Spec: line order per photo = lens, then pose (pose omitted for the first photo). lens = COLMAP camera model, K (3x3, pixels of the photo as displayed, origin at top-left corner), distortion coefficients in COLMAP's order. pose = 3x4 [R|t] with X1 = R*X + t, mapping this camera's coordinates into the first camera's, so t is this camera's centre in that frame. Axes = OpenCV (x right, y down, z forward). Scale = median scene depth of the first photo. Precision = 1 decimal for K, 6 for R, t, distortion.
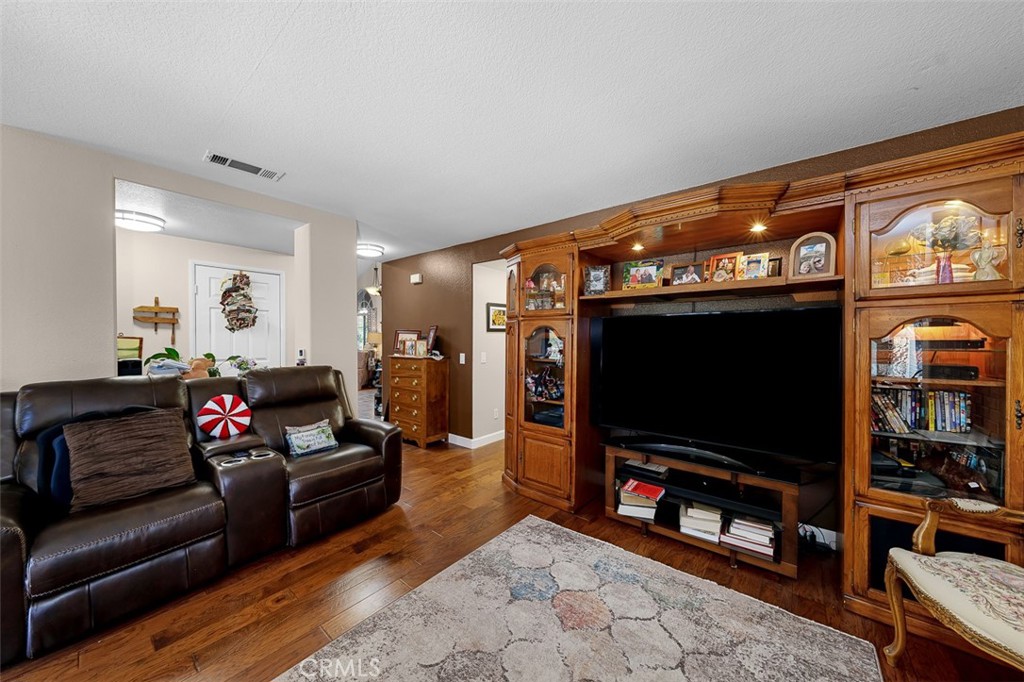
lens RADIAL K [[353.4, 0, 527.3], [0, 353.4, 347.7], [0, 0, 1]] dist [-0.001373, 0.000122]
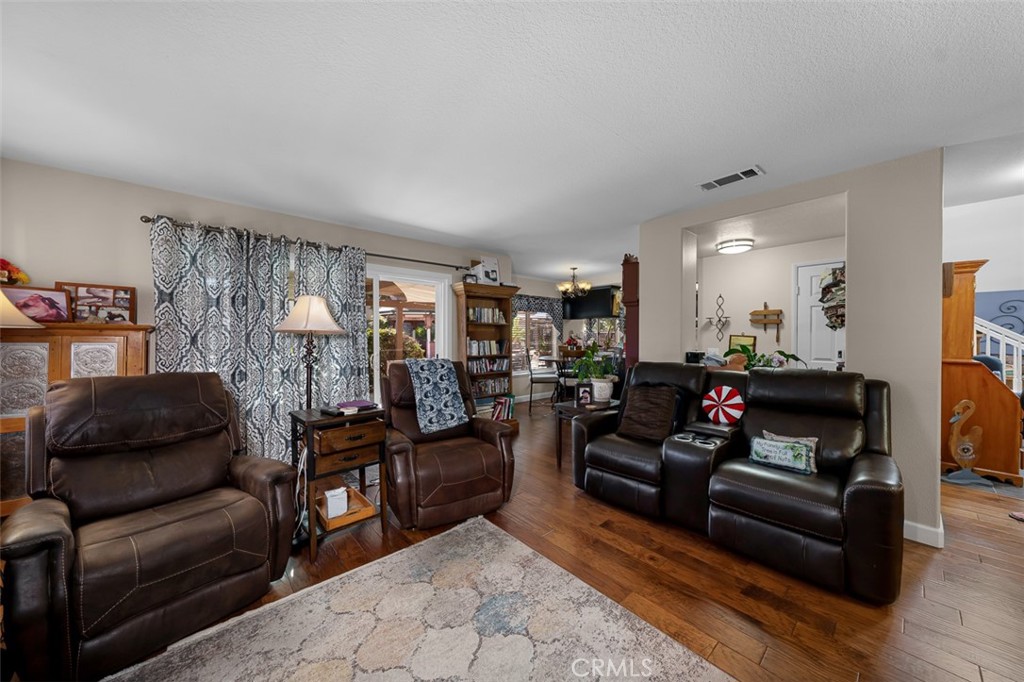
lens RADIAL K [[353.4, 0, 510.7], [0, 353.4, 339.2], [0, 0, 1]] dist [-0.001373, 0.000122]
pose [[-0.190521, 0.003995, -0.981675, 0.393103], [-0.025961, 0.999621, 0.009107, -0.010039], [0.981340, 0.027220, -0.190345, 0.542720]]
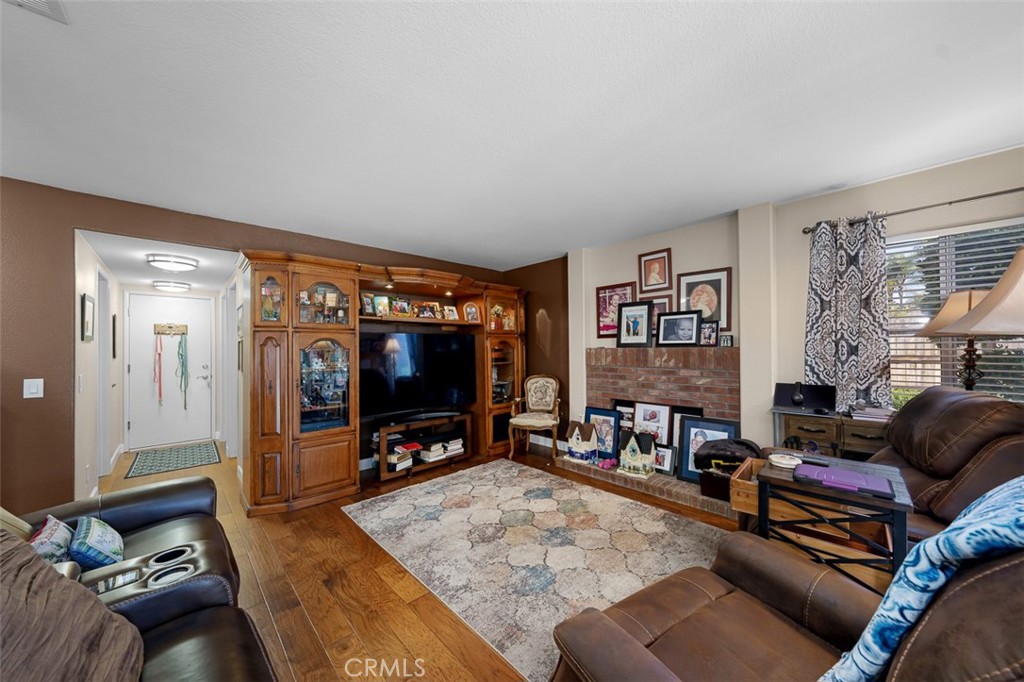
lens RADIAL K [[353.4, 0, 507.6], [0, 353.4, 351.2], [0, 0, 1]] dist [-0.001373, 0.000122]
pose [[0.155467, -0.010331, 0.987787, -1.104039], [0.034175, 0.999403, 0.005074, -0.009487], [-0.987250, 0.032969, 0.155727, 0.320672]]
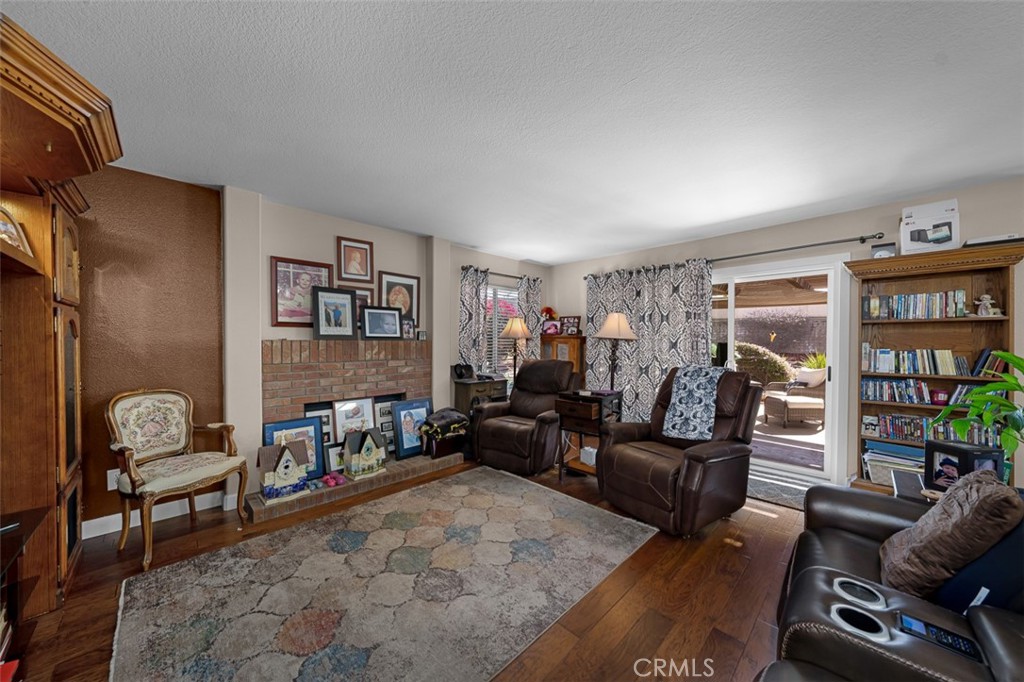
lens RADIAL K [[353.4, 0, 524.8], [0, 353.4, 346.9], [0, 0, 1]] dist [-0.001373, 0.000122]
pose [[-0.993510, -0.008852, 0.113401, -0.362304], [-0.004284, 0.999172, 0.040464, -0.029890], [-0.113665, 0.039716, -0.992725, 1.298811]]
